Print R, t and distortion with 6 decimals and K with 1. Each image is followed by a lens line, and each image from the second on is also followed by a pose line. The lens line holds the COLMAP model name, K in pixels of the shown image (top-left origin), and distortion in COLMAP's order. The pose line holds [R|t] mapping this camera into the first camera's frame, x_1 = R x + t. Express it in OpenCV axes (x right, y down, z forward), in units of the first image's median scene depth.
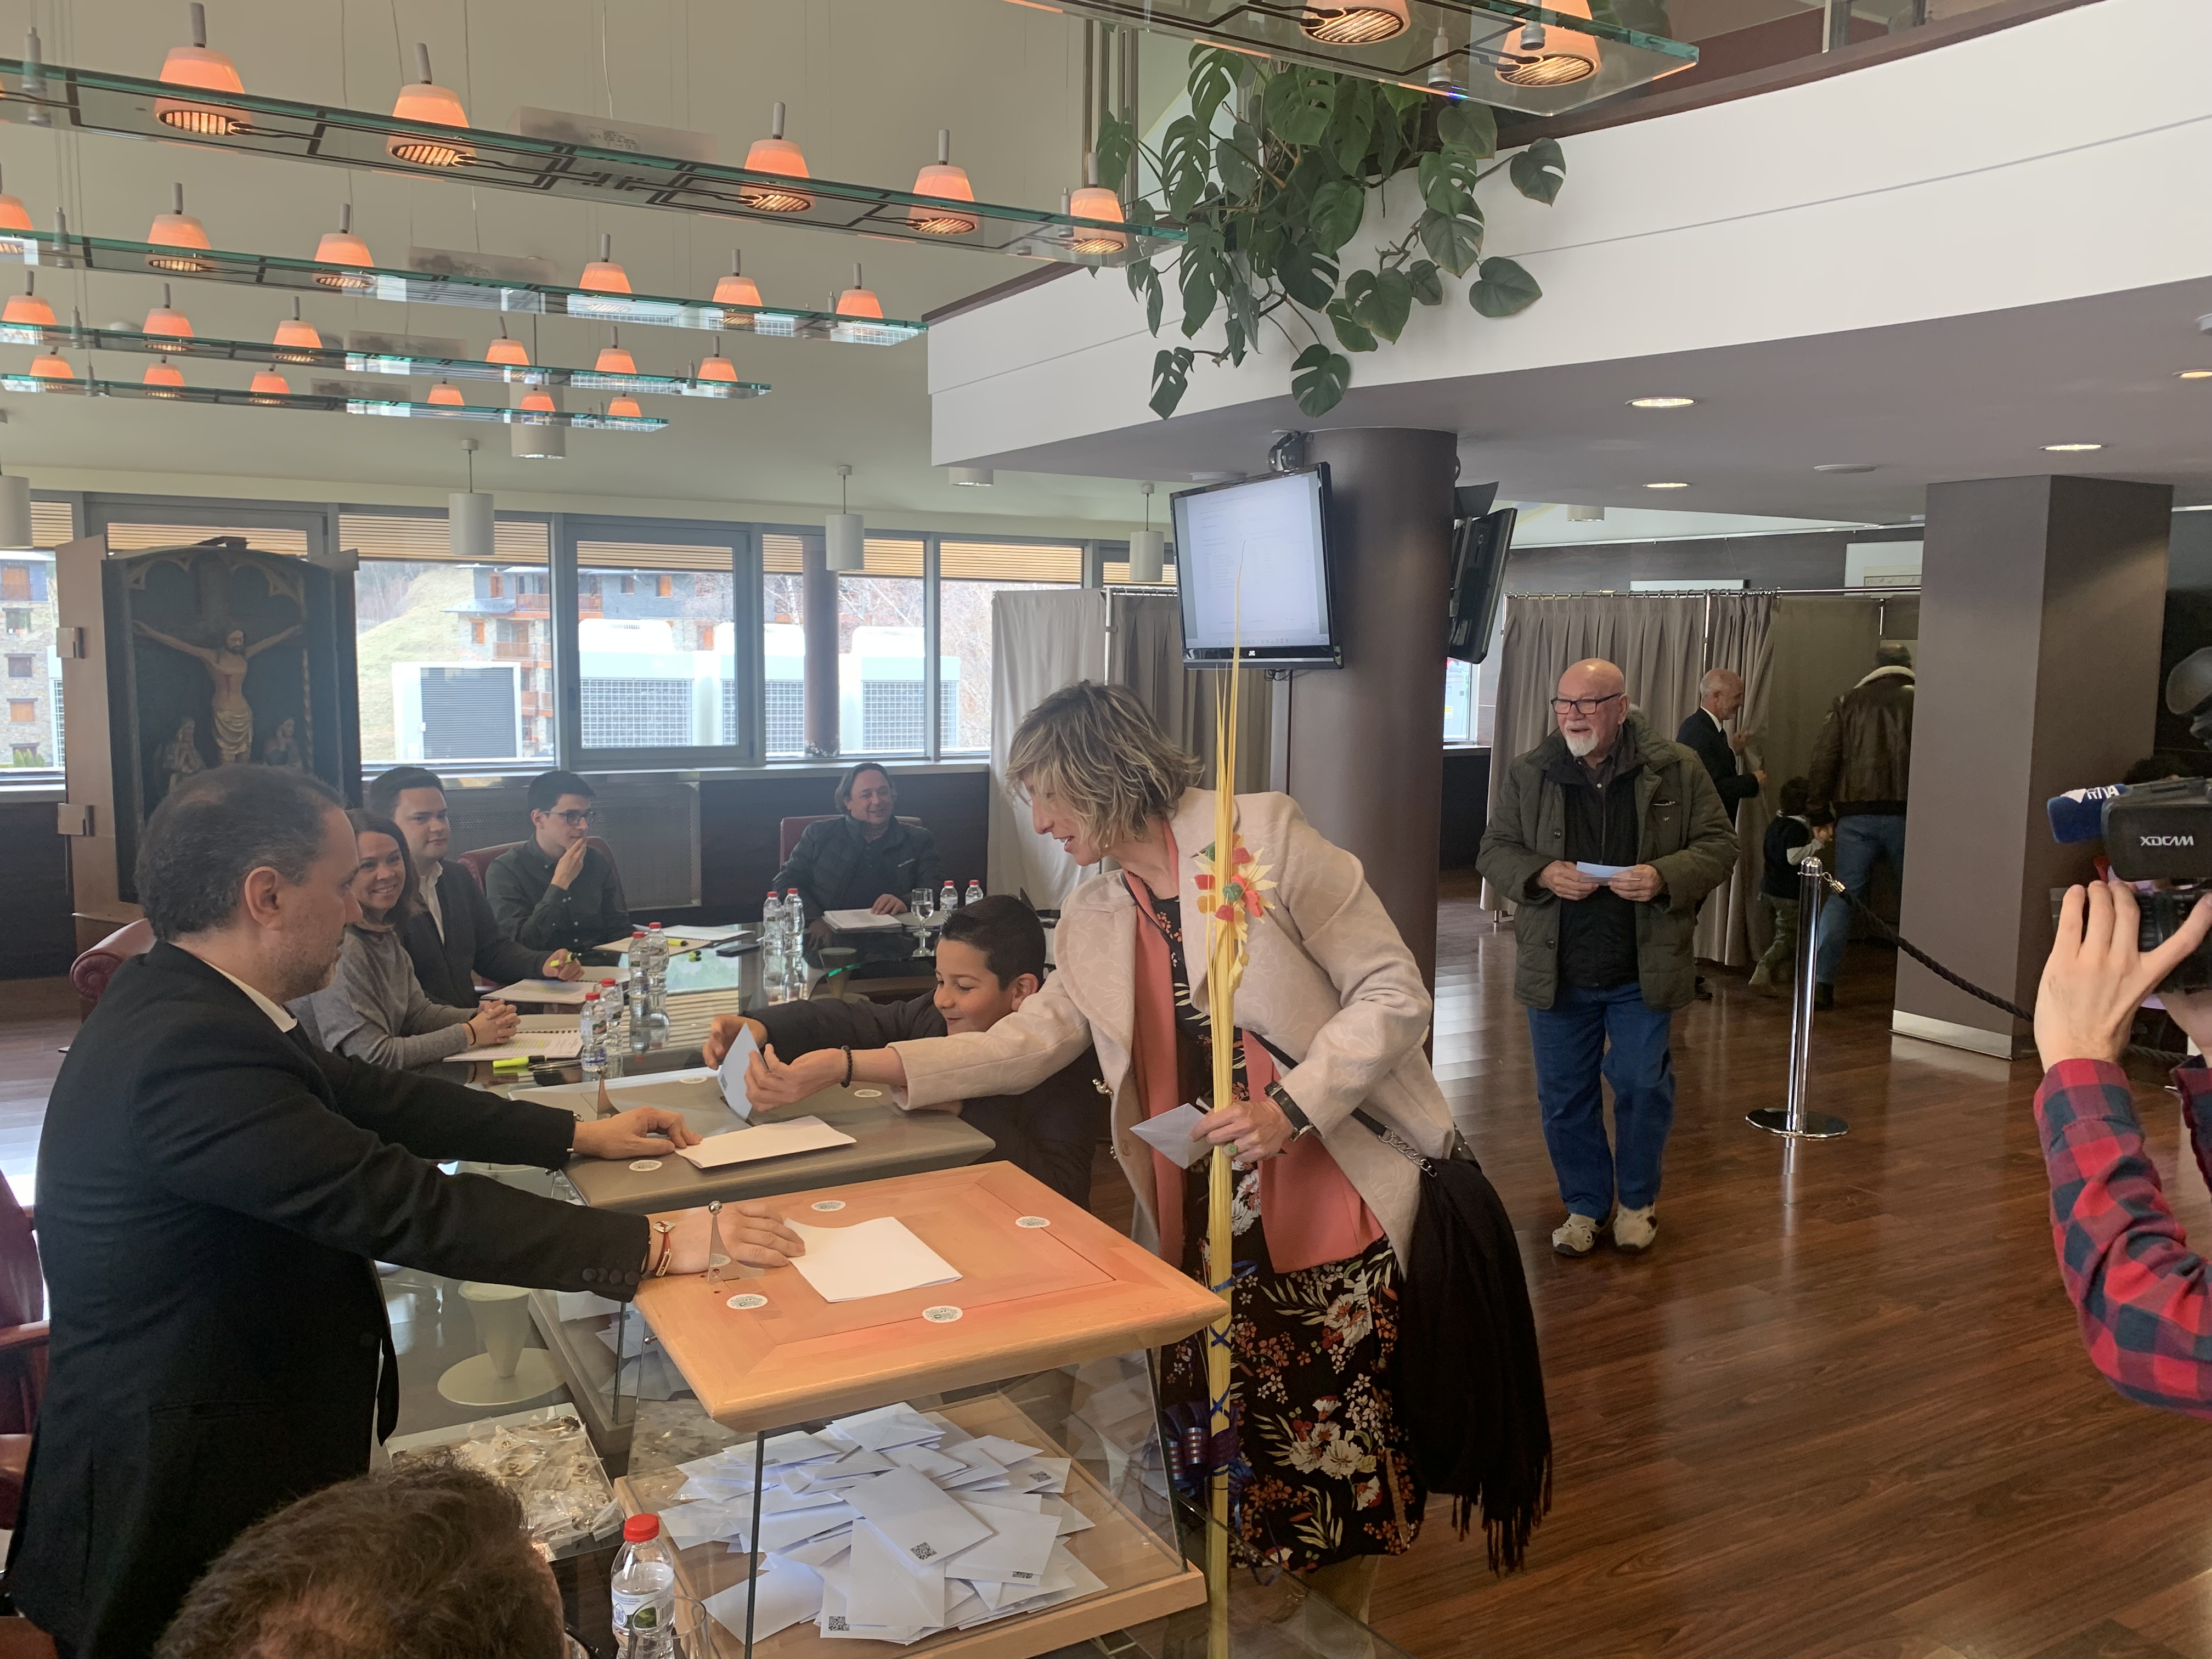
lens RADIAL K [[1748.9, 0, 1106.0], [0, 1748.9, 829.5], [0, 0, 1]] dist [0.067226, -0.000364]
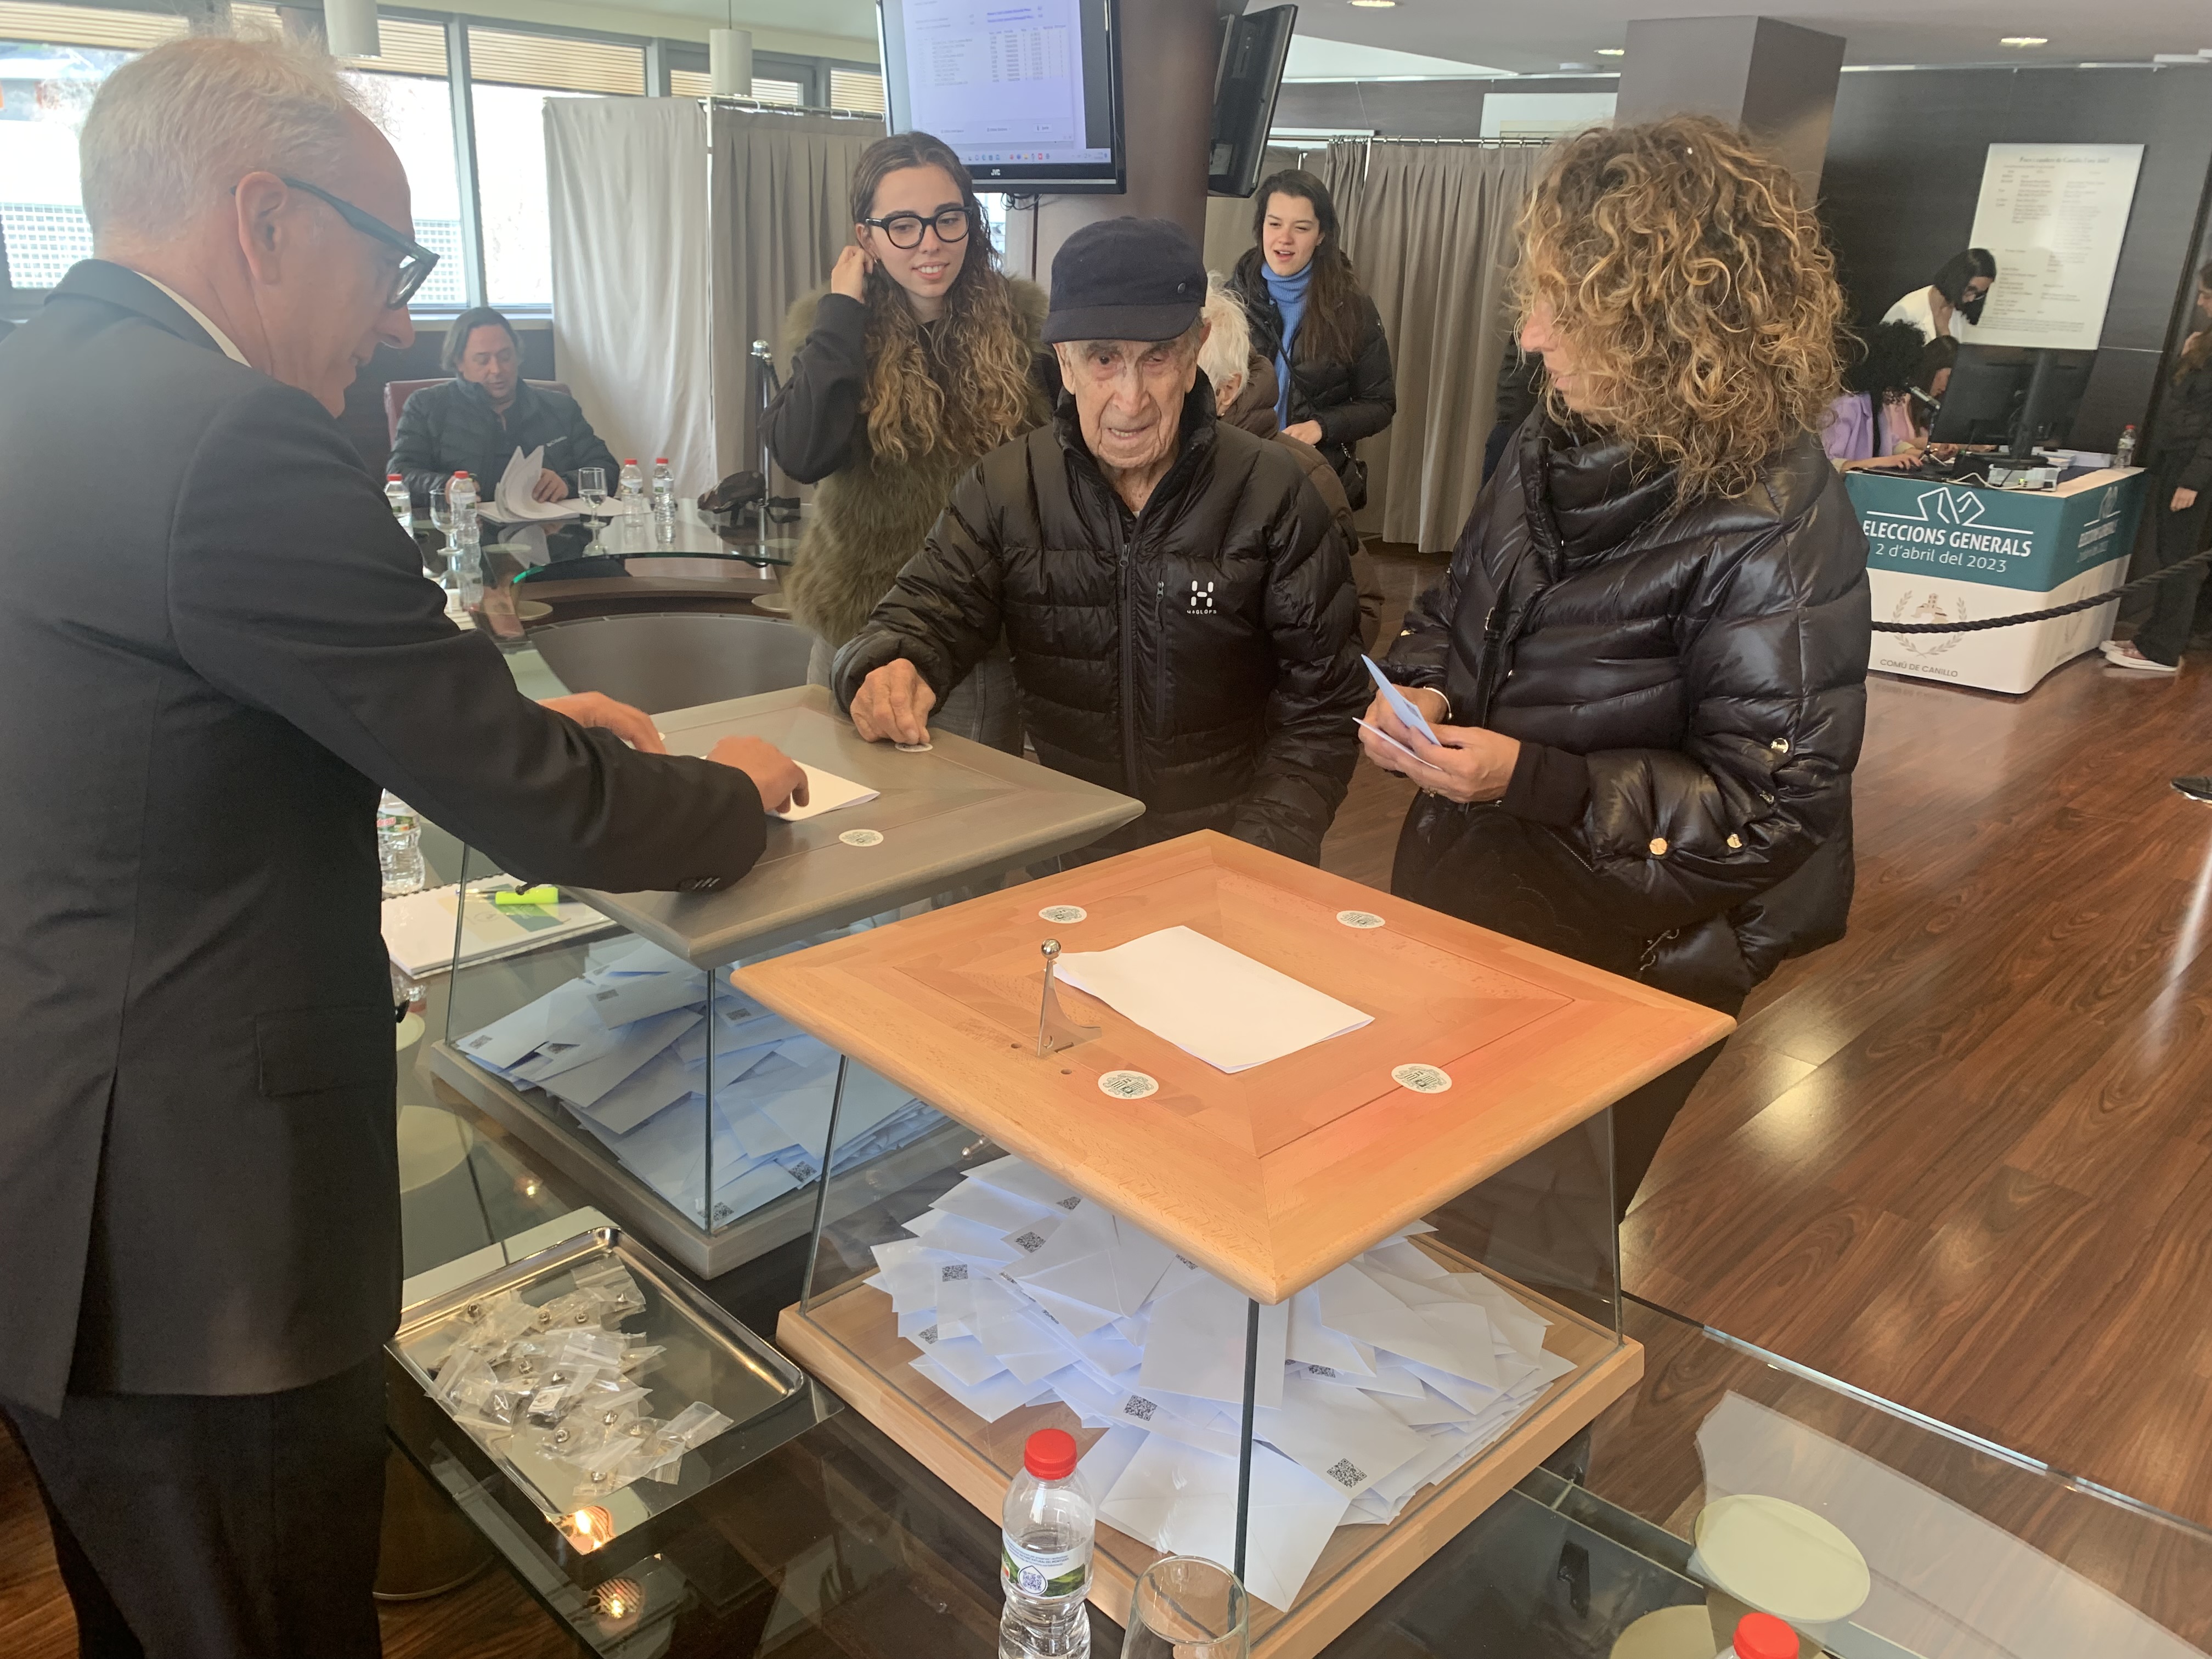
lens RADIAL K [[1789.3, 0, 1106.0], [0, 1789.3, 829.5], [0, 0, 1]] dist [0.006625, 0.005084]
pose [[0.953235, -0.069358, 0.294163, -0.110561], [0.001126, 0.974120, 0.226028, 0.007367], [-0.302227, -0.215127, 0.928644, 0.114500]]
